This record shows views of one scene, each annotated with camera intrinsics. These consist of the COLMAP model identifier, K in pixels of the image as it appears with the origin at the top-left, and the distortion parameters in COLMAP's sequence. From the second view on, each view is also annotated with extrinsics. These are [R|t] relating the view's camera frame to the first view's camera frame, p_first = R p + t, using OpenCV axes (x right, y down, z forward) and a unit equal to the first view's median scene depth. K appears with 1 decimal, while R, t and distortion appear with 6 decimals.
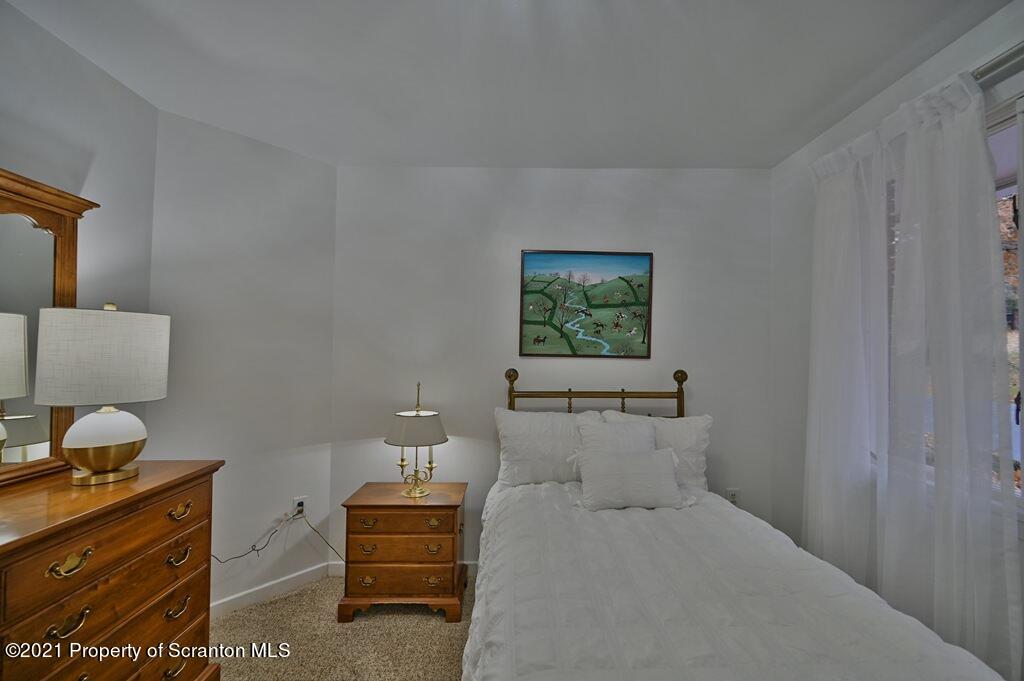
lens RADIAL K [[404.0, 0, 517.7], [0, 404.0, 344.2], [0, 0, 1]] dist [0.000996, 0.000096]
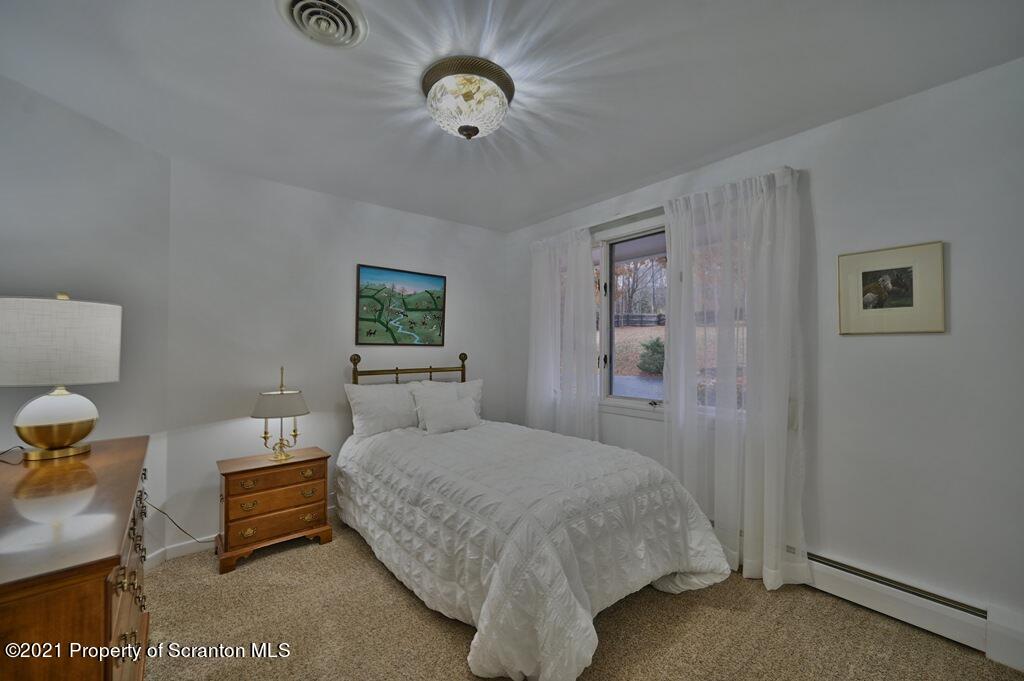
lens RADIAL K [[397.0, 0, 514.9], [0, 397.0, 342.9], [0, 0, 1]] dist [0.000555, -0.000015]
pose [[0.775581, -0.001166, 0.631248, -0.408803], [-0.005998, 0.999940, 0.009218, 0.008031], [-0.631220, -0.010936, 0.775527, -0.325988]]
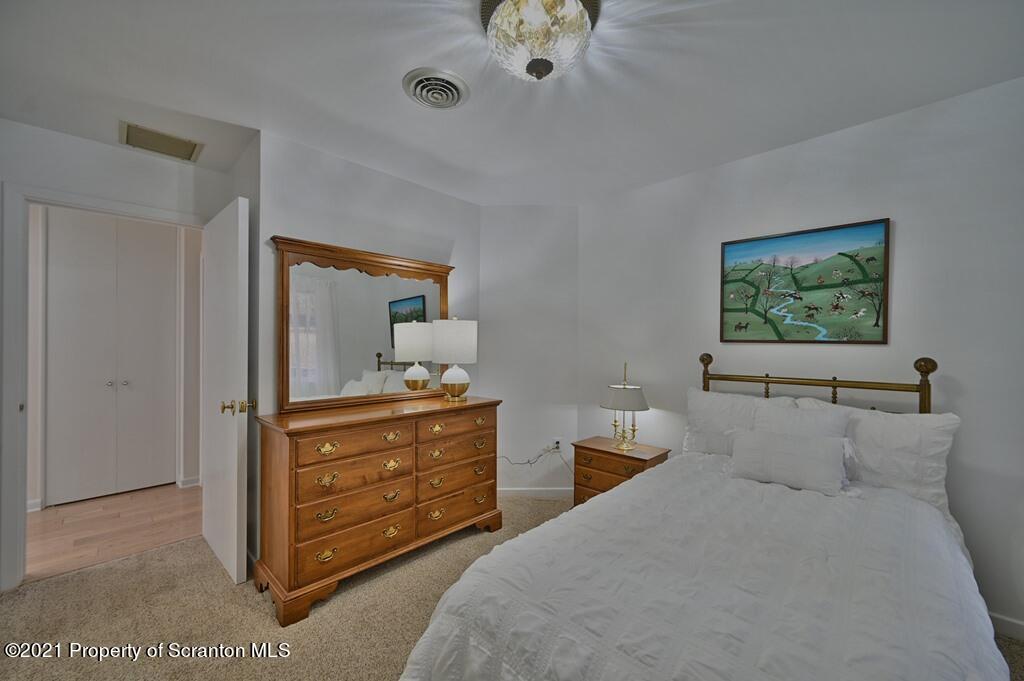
lens RADIAL K [[404.0, 0, 517.7], [0, 404.0, 344.2], [0, 0, 1]] dist [0.000996, 0.000096]
pose [[0.715031, -0.002720, -0.699088, 0.369524], [0.015664, 0.999804, 0.012130, 0.013403], [0.698917, -0.019624, 0.714933, -0.144640]]
